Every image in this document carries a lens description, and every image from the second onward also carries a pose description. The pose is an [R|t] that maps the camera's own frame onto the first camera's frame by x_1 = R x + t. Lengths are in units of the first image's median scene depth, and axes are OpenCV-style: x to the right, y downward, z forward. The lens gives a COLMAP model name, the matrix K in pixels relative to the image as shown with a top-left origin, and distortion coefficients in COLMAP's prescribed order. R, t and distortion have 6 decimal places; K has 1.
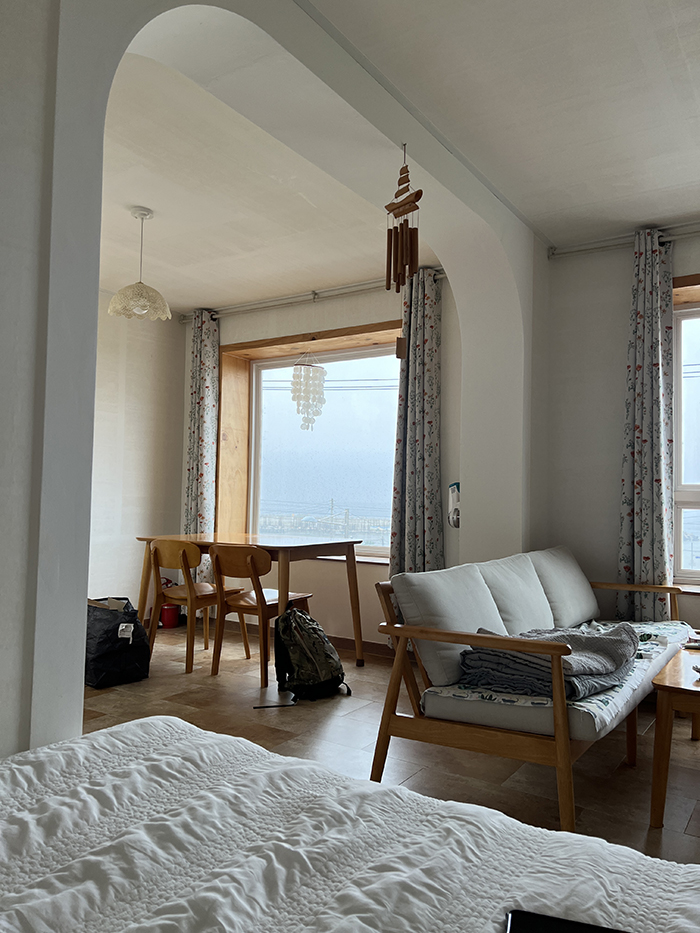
lens RADIAL K [[700.0, 0, 350.0], [0, 700.0, 466.5], [0, 0, 1]] dist [0.025070, -0.002743]
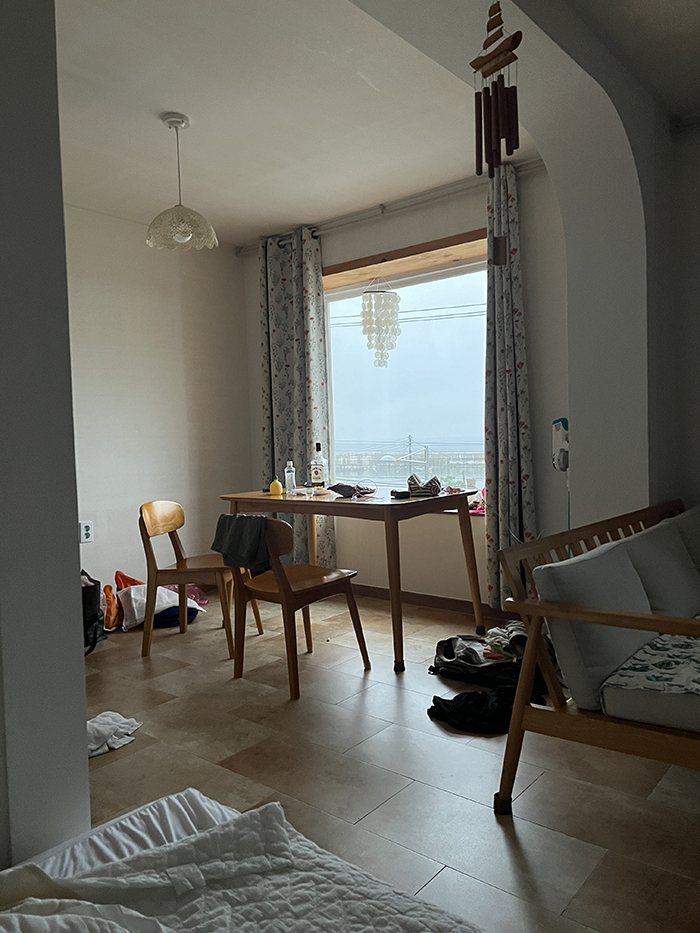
lens RADIAL K [[700.0, 0, 350.0], [0, 700.0, 466.5], [0, 0, 1]] dist [0.025070, -0.002743]
pose [[0.992801, -0.044269, -0.111292, -0.007765], [0.054144, 0.994707, 0.087332, -0.005807], [0.106836, -0.092729, 0.989943, 0.107298]]
